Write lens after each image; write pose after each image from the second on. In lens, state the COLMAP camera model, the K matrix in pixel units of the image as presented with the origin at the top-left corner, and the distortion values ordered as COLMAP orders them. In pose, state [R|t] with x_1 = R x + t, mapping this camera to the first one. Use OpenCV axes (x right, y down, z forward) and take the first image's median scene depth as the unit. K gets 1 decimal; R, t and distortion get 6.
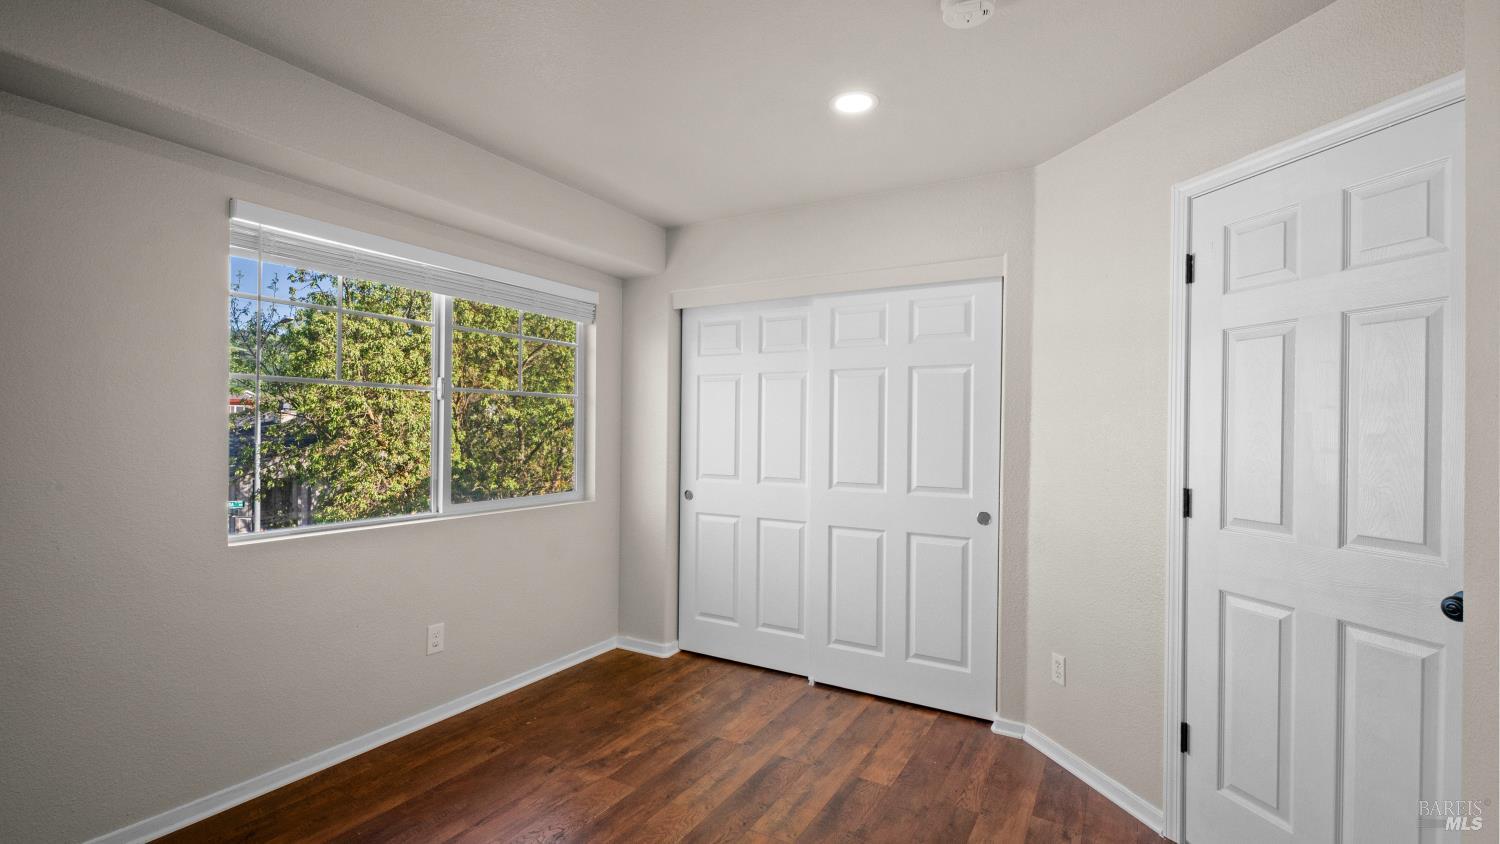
lens RADIAL K [[673.7, 0, 746.3], [0, 673.7, 431.3], [0, 0, 1]] dist [0.004908, -0.000189]
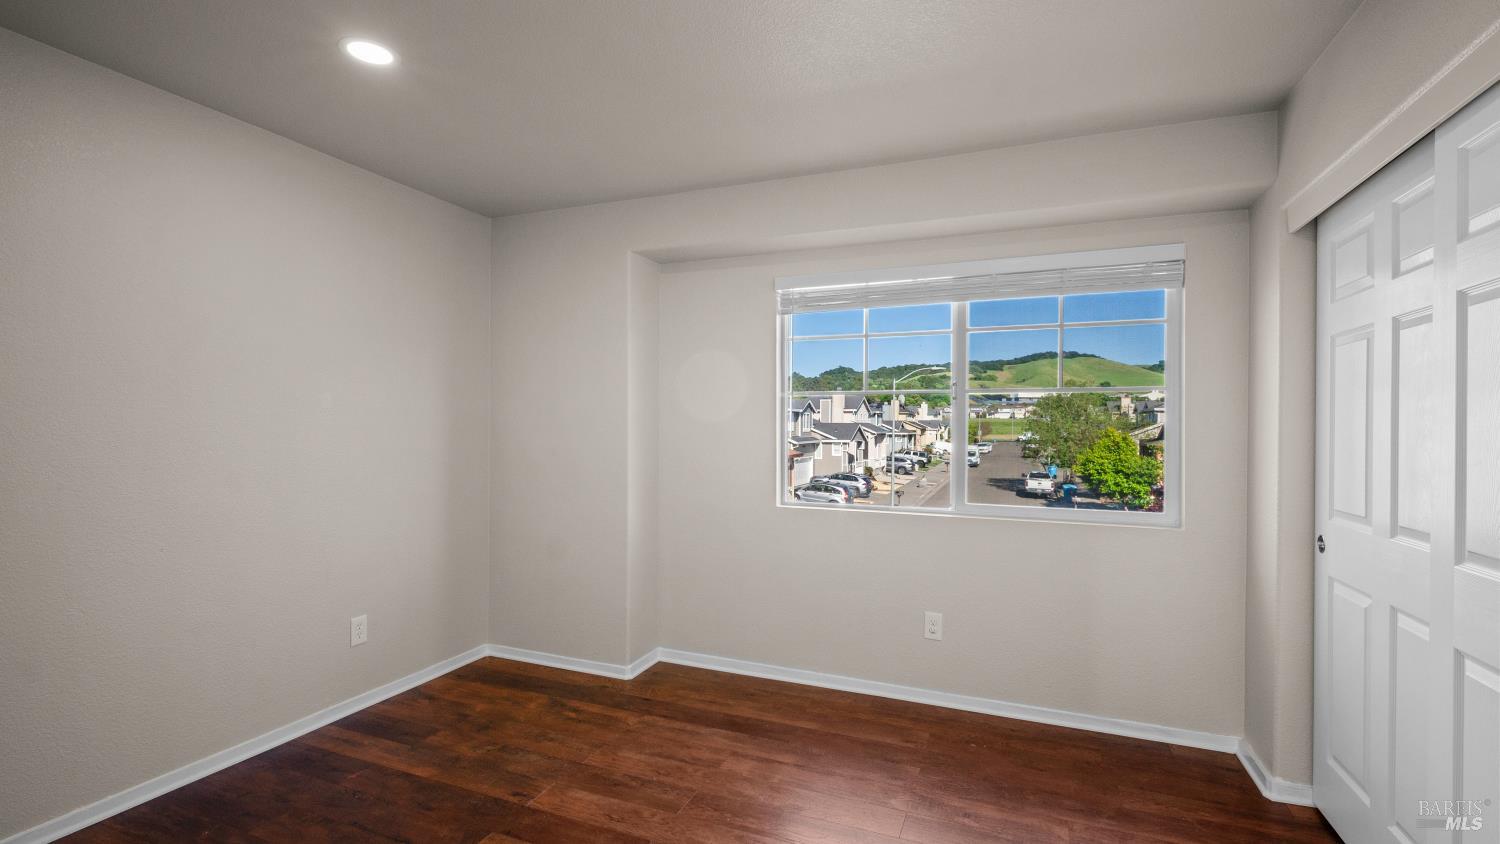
lens RADIAL K [[673.7, 0, 746.3], [0, 673.7, 431.3], [0, 0, 1]] dist [0.004908, -0.000189]
pose [[0.131115, -0.002339, -0.991364, 0.543900], [-0.009637, 0.999947, -0.003634, 0.005112], [0.991320, 0.010030, 0.131086, 0.546189]]
